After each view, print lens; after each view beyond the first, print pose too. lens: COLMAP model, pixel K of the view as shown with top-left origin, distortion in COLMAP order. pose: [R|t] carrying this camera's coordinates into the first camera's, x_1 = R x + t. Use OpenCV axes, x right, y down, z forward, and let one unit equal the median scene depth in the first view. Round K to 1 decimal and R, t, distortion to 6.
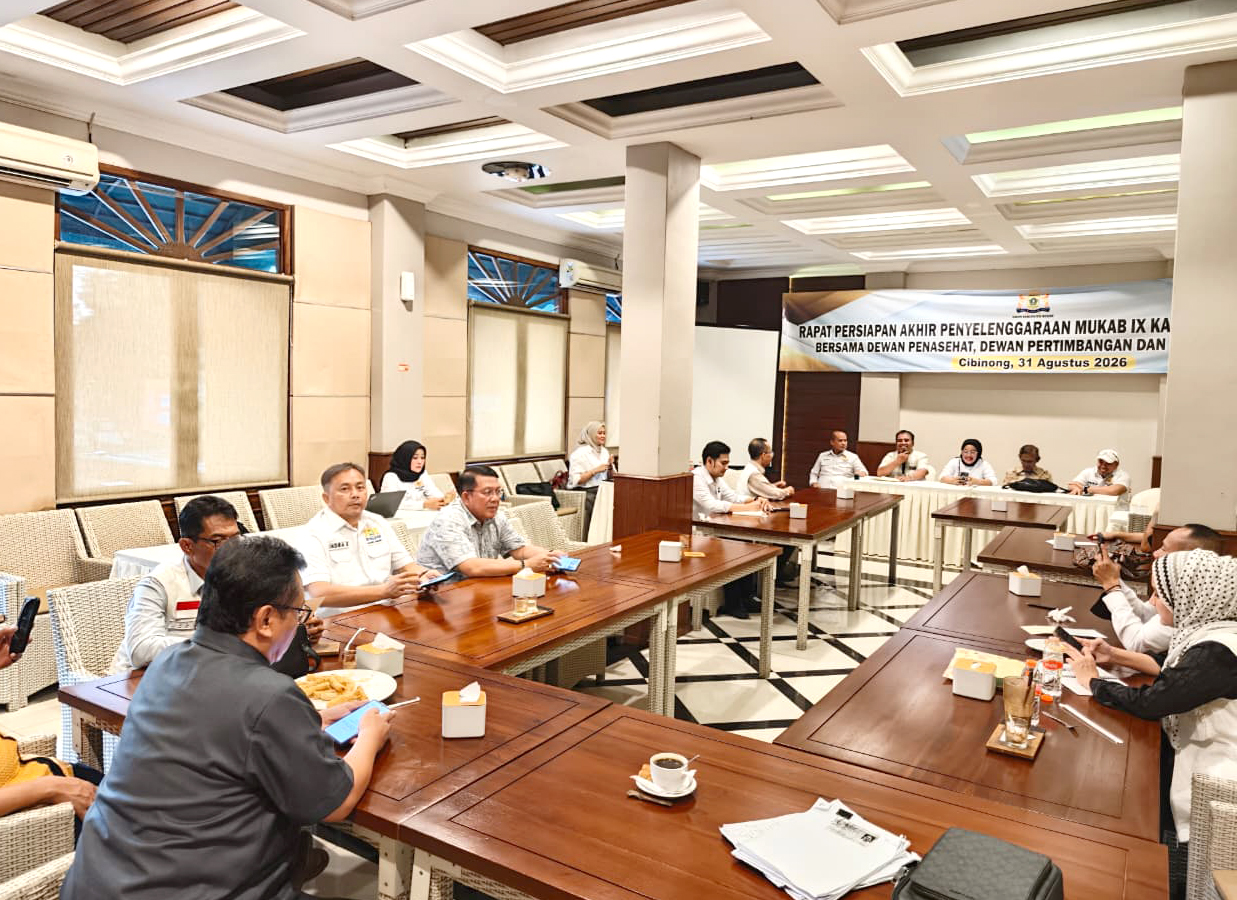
lens RADIAL K [[854.6, 0, 663.1], [0, 854.6, 443.1], [0, 0, 1]] dist [-0.000573, -0.003727]
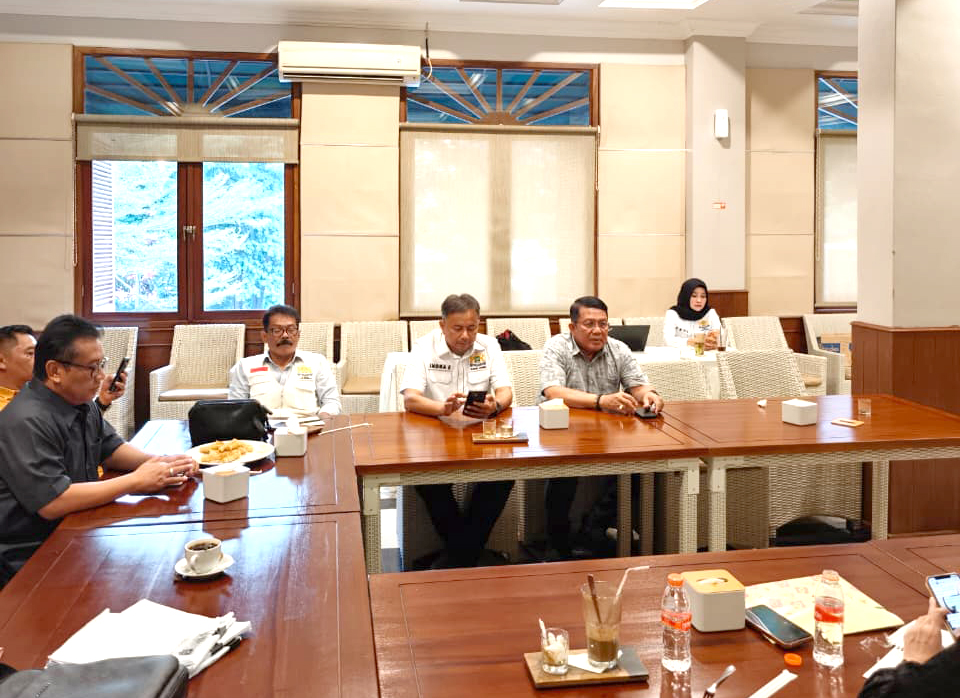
lens RADIAL K [[883.2, 0, 480.3], [0, 883.2, 245.3], [0, 0, 1]] dist [0.006849, -0.001984]
pose [[0.649891, -0.008213, -0.759983, 0.342108], [-0.032724, 0.998712, -0.038776, 0.006849], [0.759323, 0.050070, 0.648785, 0.153677]]
